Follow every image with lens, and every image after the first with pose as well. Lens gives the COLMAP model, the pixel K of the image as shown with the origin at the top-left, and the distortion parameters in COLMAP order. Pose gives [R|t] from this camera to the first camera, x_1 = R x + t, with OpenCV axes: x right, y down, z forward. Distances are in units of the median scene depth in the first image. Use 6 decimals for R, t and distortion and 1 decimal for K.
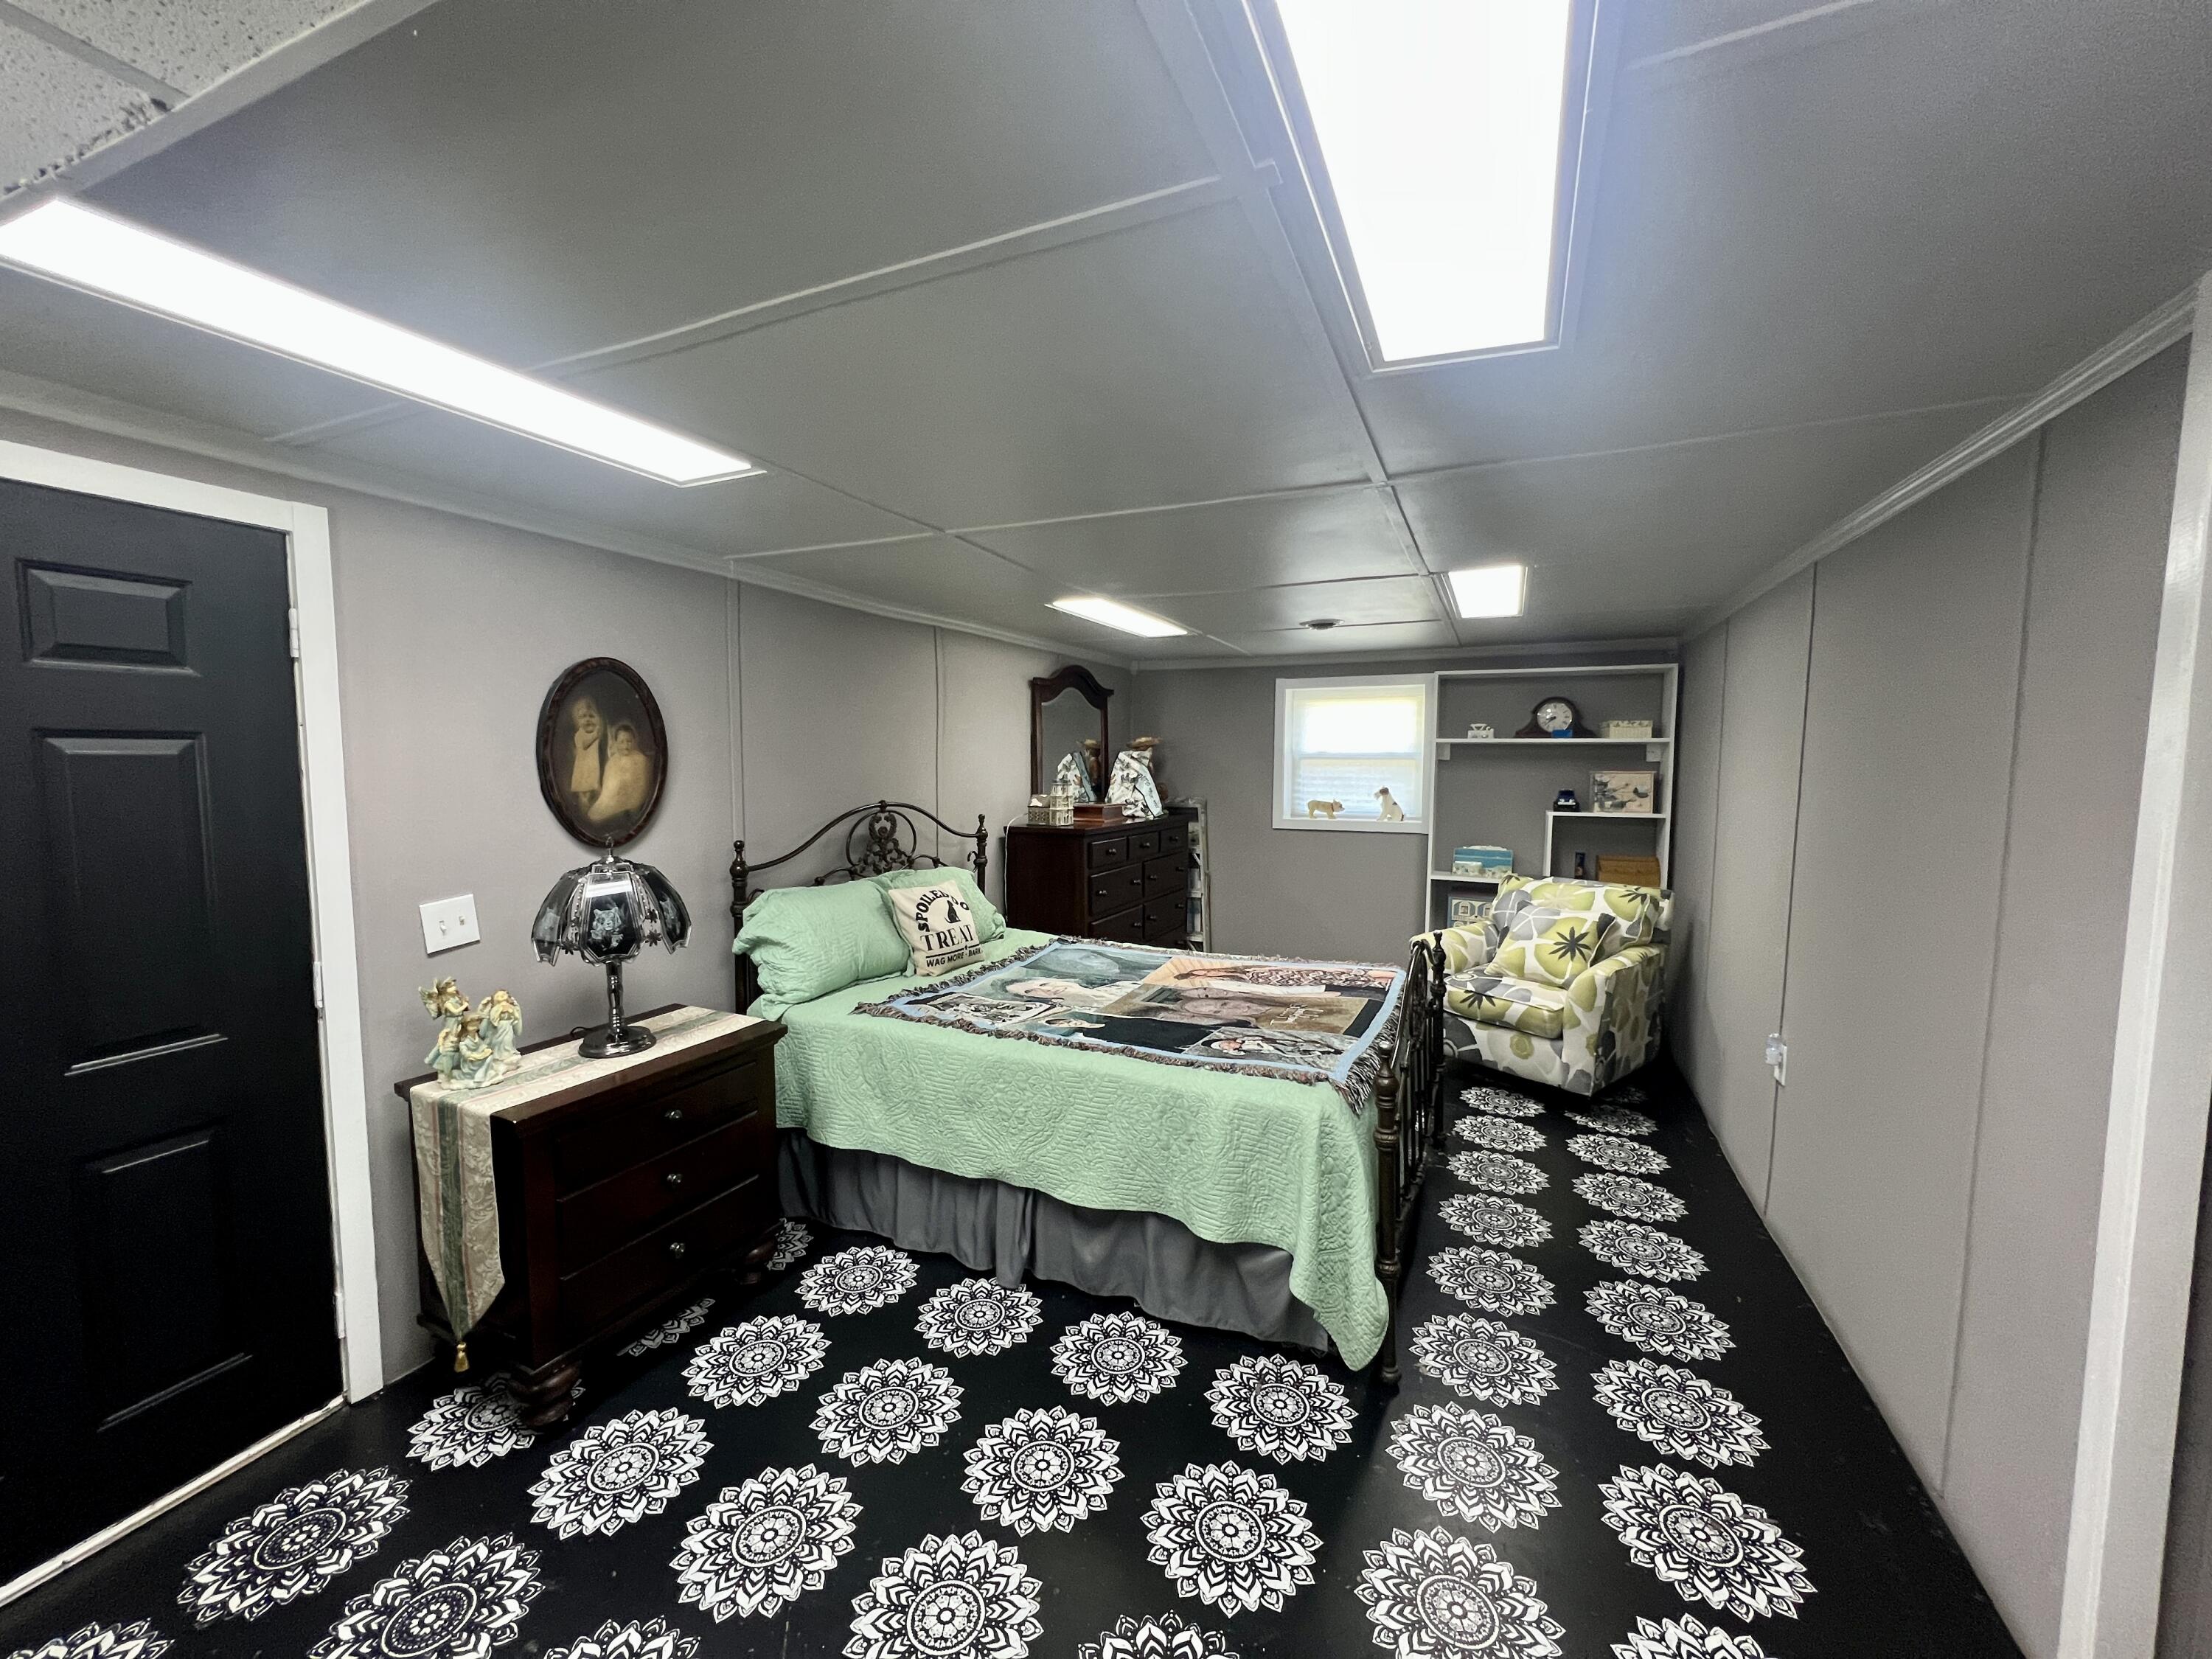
lens RADIAL K [[886.4, 0, 1095.6], [0, 886.4, 826.8], [0, 0, 1]] dist [0.000920, 0.000591]
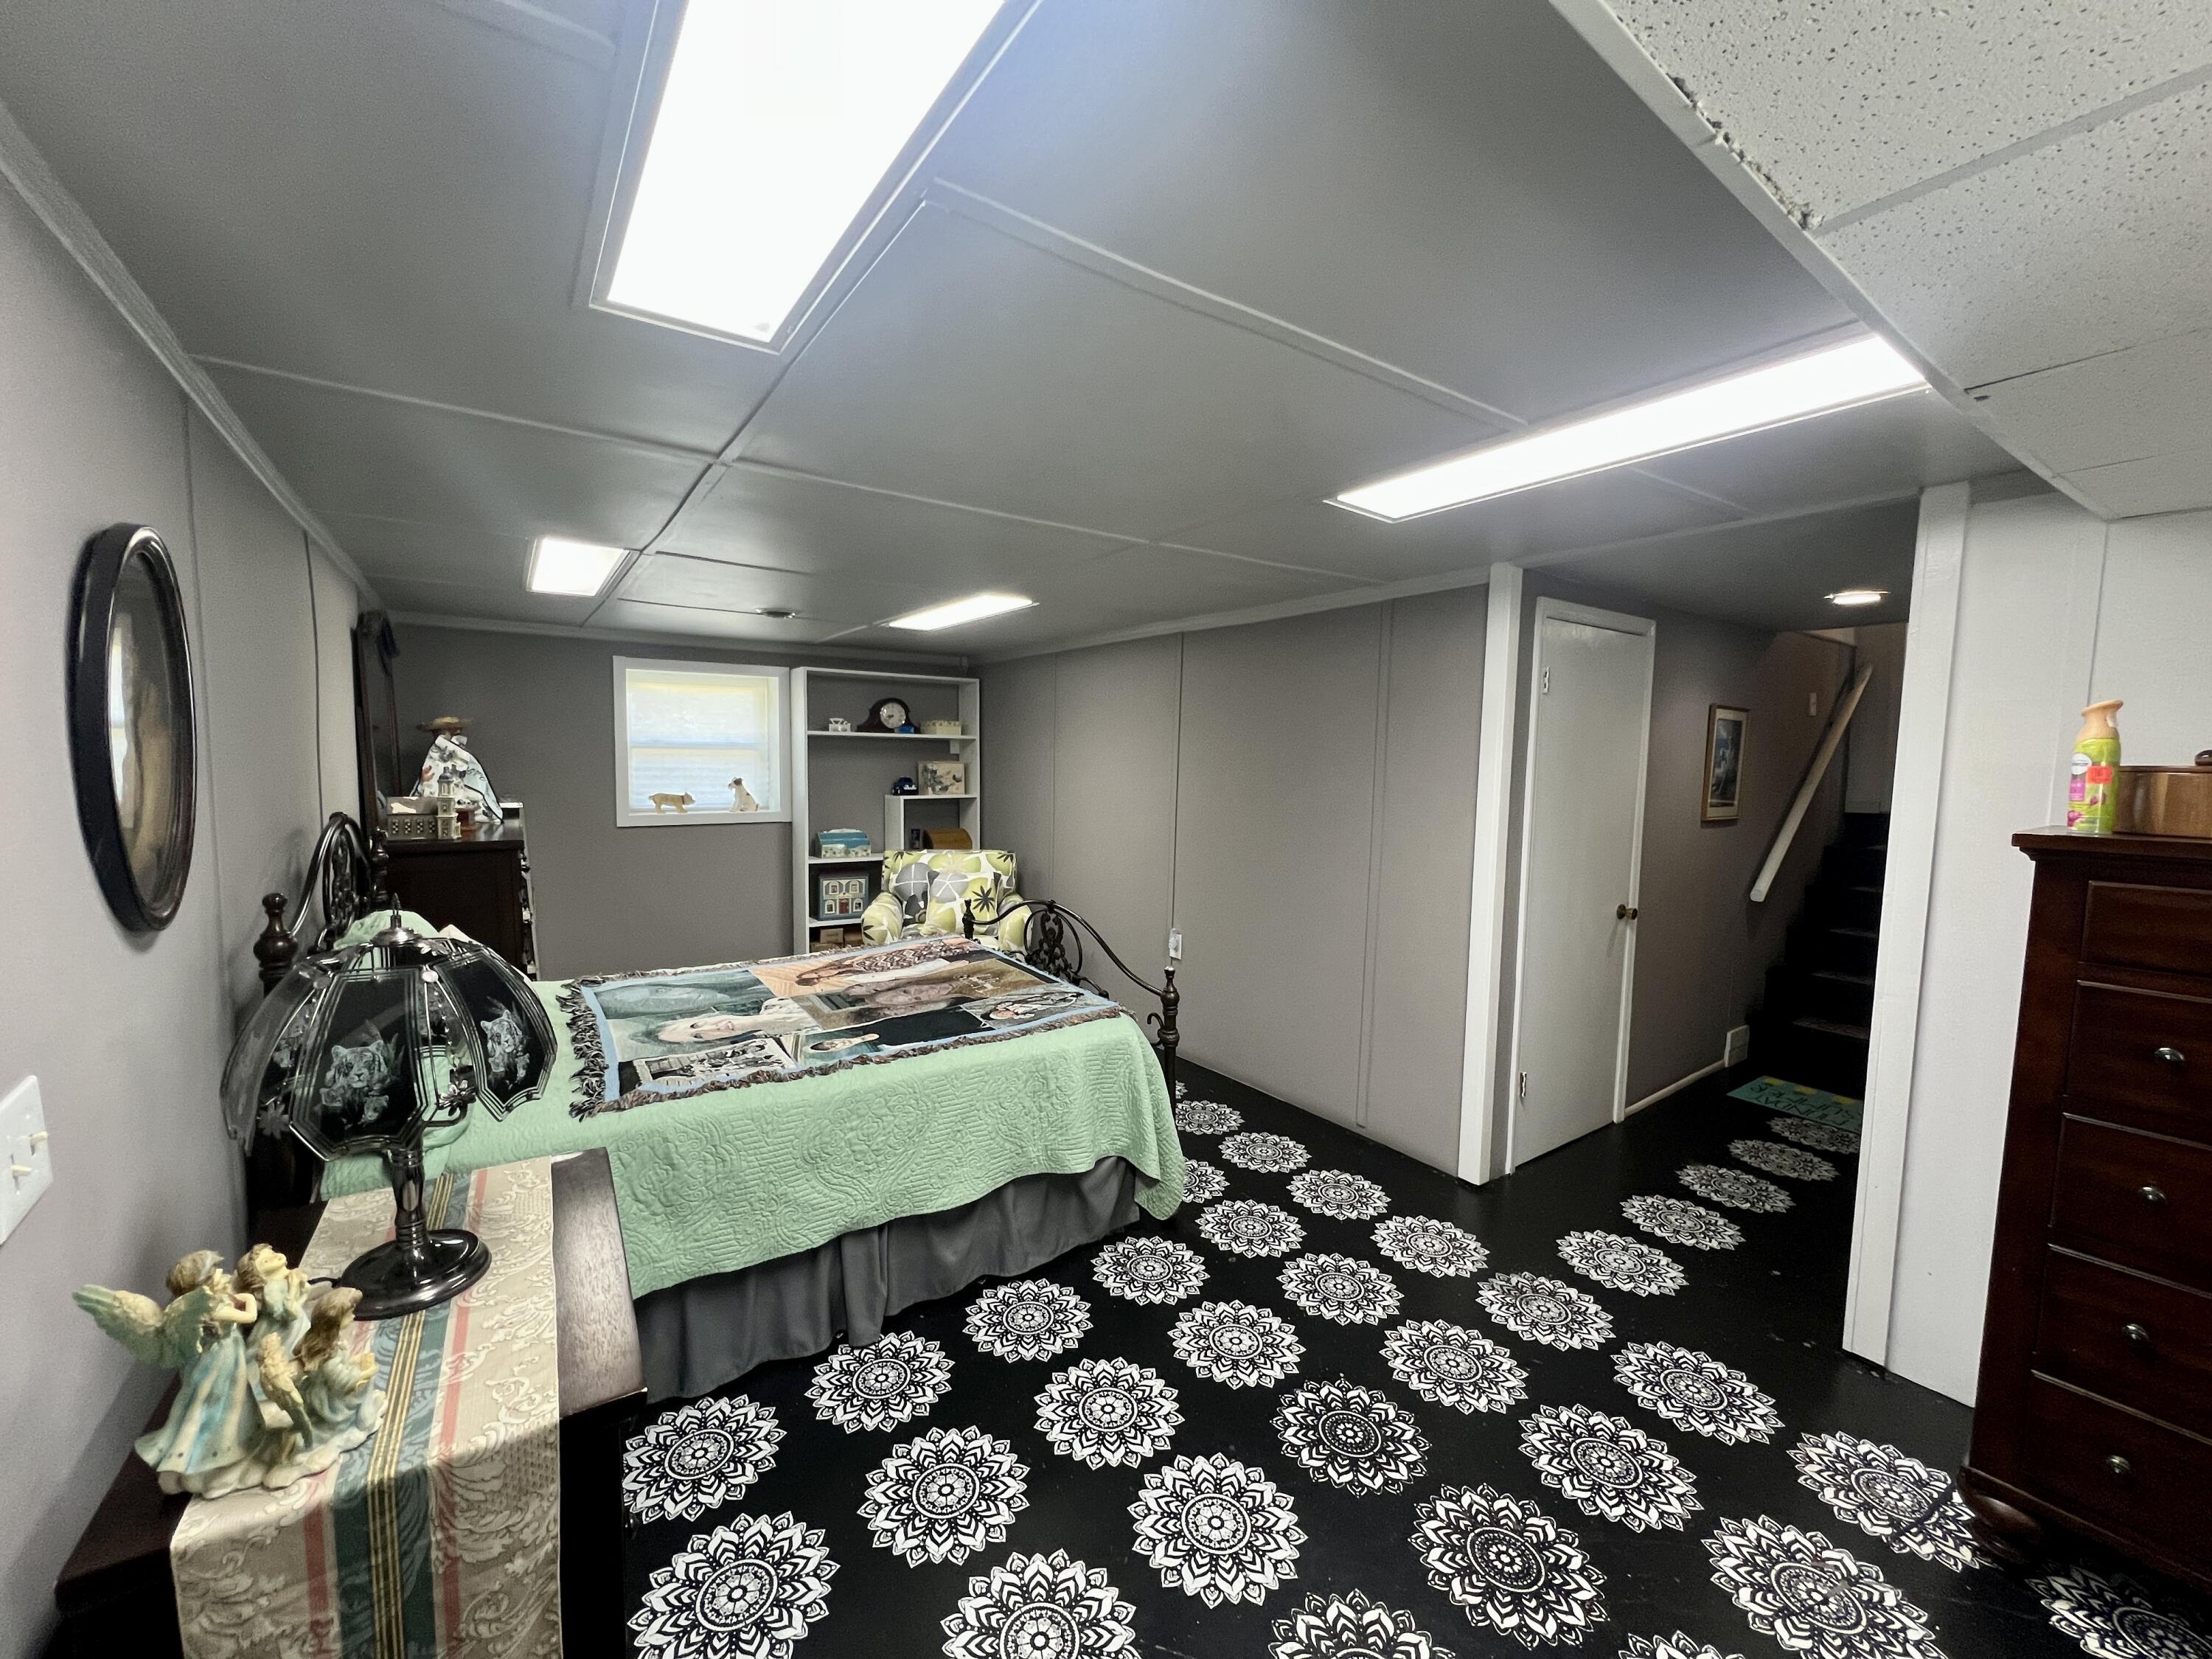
lens RADIAL K [[886.3, 0, 1106.0], [0, 886.3, 829.5], [0, 0, 1]] dist [0.019339, 0.000274]
pose [[0.511604, -0.068405, 0.856494, -0.611425], [0.054395, 0.997405, 0.047168, -0.022719], [-0.857498, 0.022458, 0.513998, 0.277130]]
